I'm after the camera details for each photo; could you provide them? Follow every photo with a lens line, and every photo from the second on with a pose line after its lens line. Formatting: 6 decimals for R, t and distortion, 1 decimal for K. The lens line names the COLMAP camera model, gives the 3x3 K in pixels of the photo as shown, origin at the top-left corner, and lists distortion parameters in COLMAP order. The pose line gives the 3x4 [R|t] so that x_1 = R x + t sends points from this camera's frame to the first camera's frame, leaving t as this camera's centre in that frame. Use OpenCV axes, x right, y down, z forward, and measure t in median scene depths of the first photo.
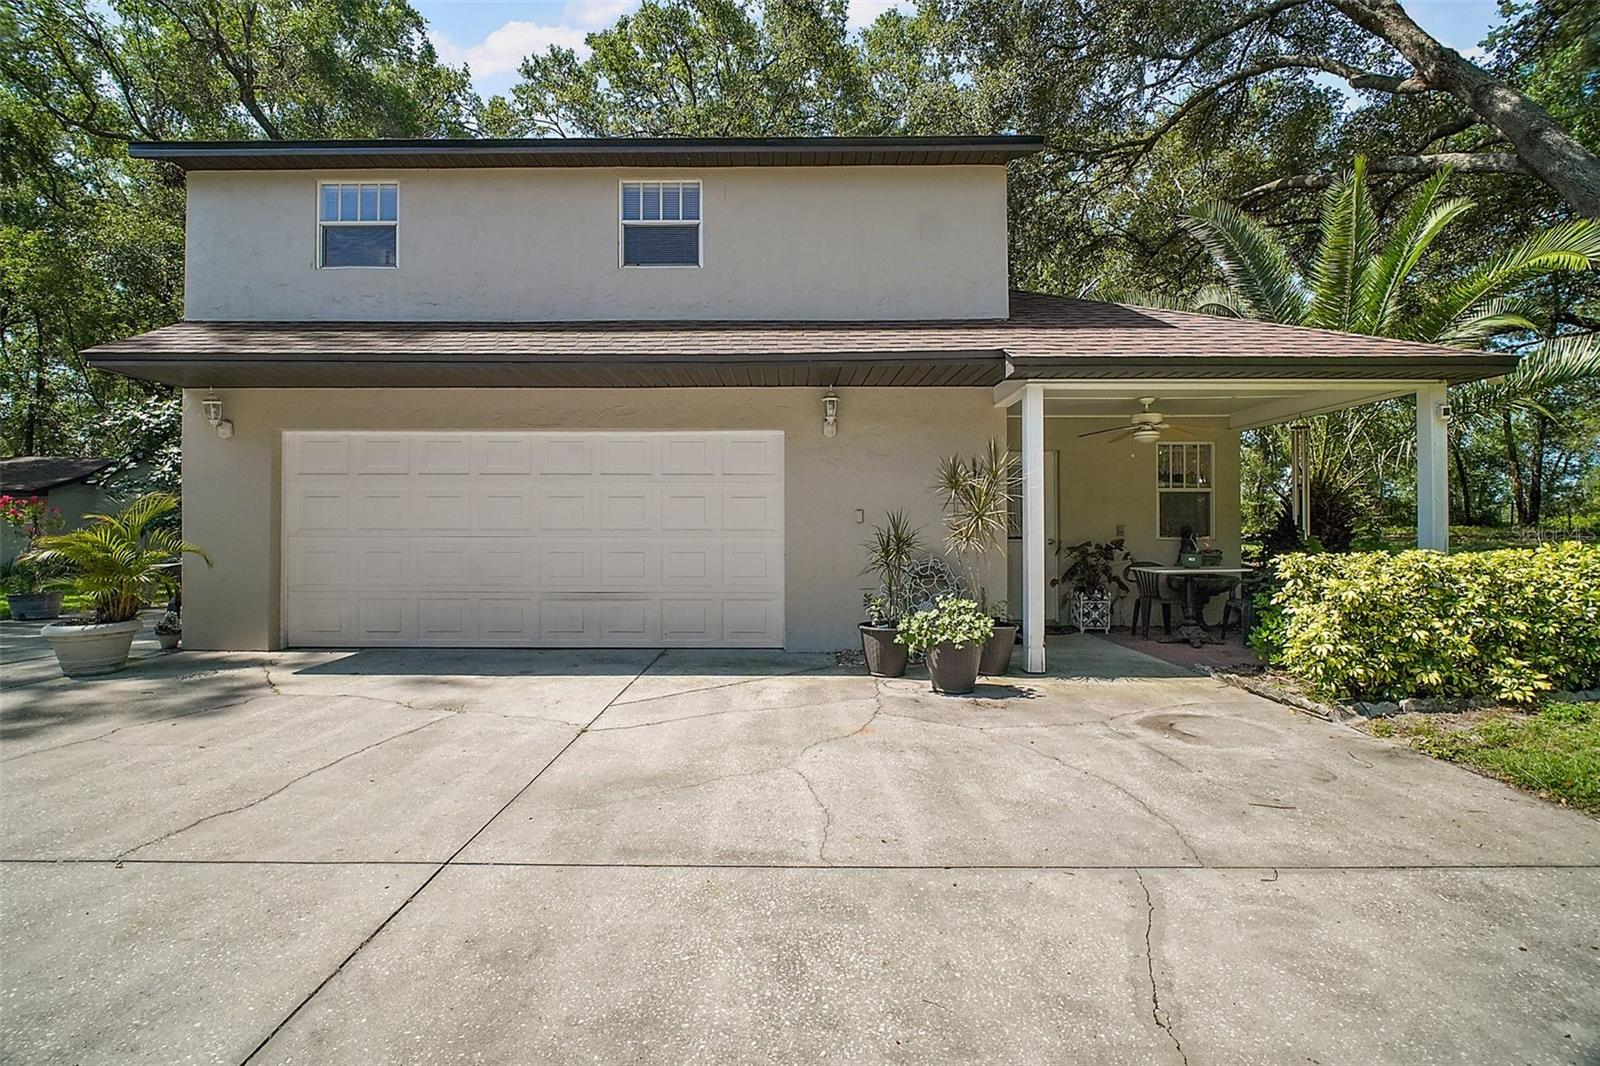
lens RADIAL K [[740.2, 0, 801.1], [0, 740.2, 530.8], [0, 0, 1]] dist [-0.010541, -0.000785]
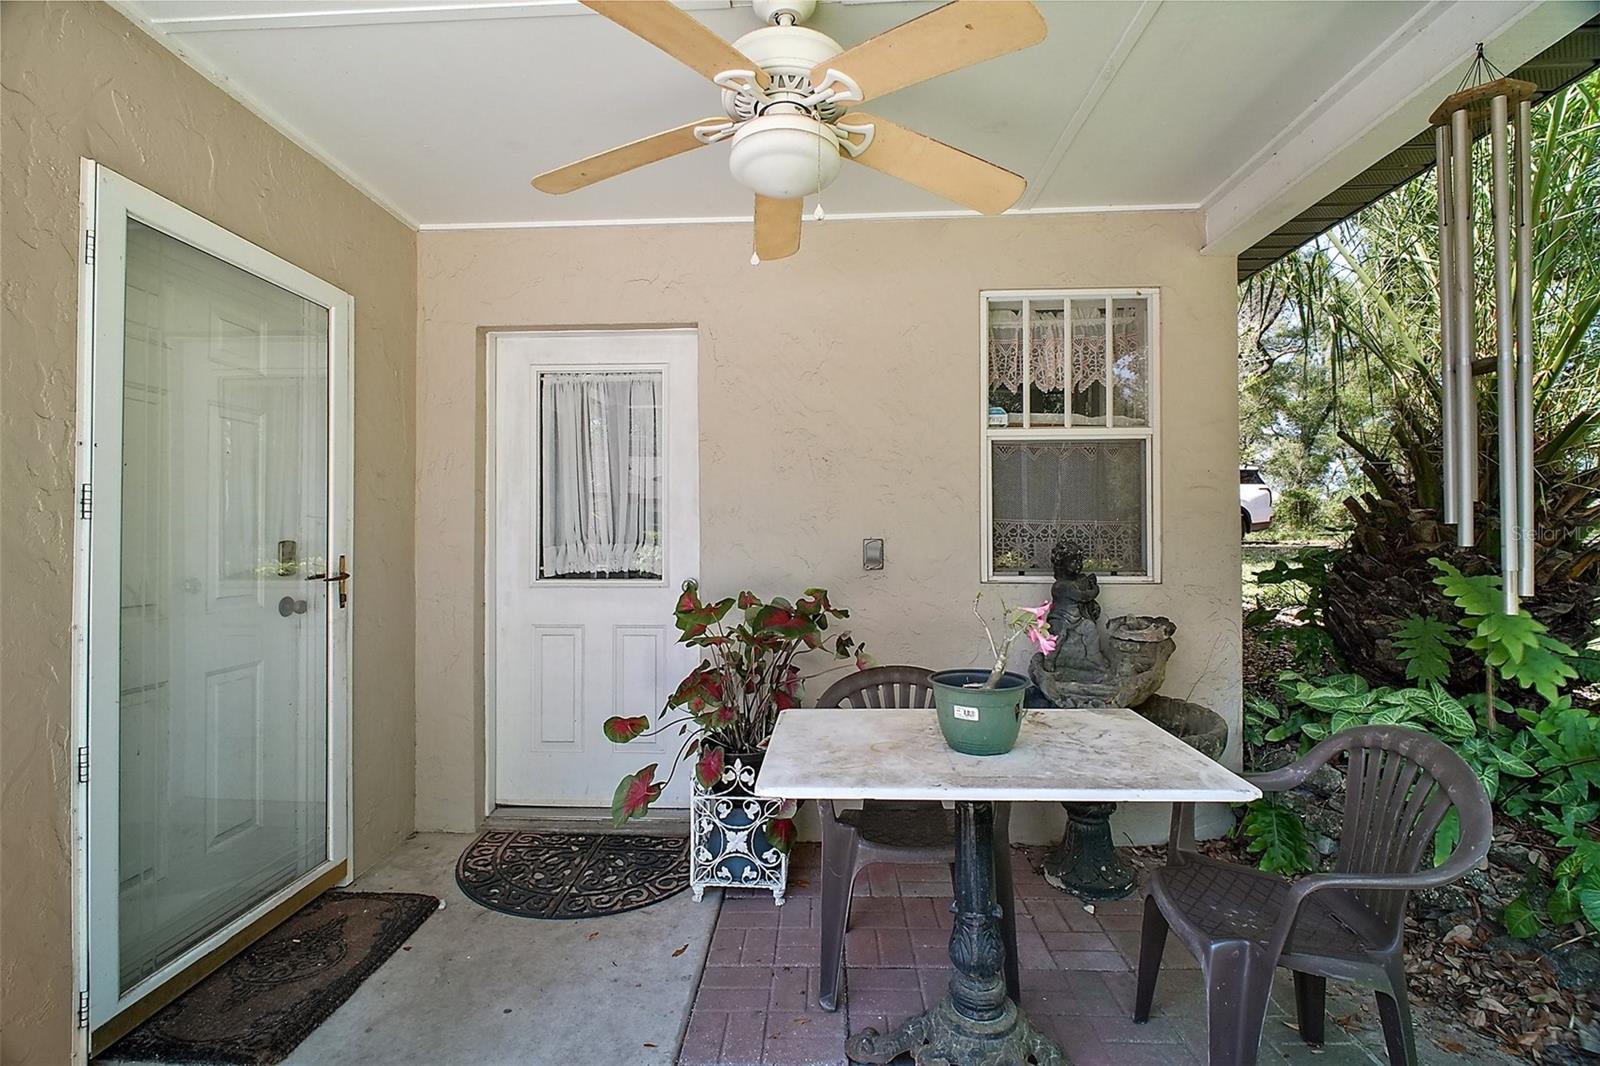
lens RADIAL K [[740.2, 0, 795.2], [0, 740.2, 531.3], [0, 0, 1]] dist [-0.010541, -0.000785]
pose [[0.999237, -0.004434, -0.038808, 0.410280], [0.004346, 0.999988, -0.002349, -0.011217], [0.038817, 0.002179, 0.999244, 0.662019]]
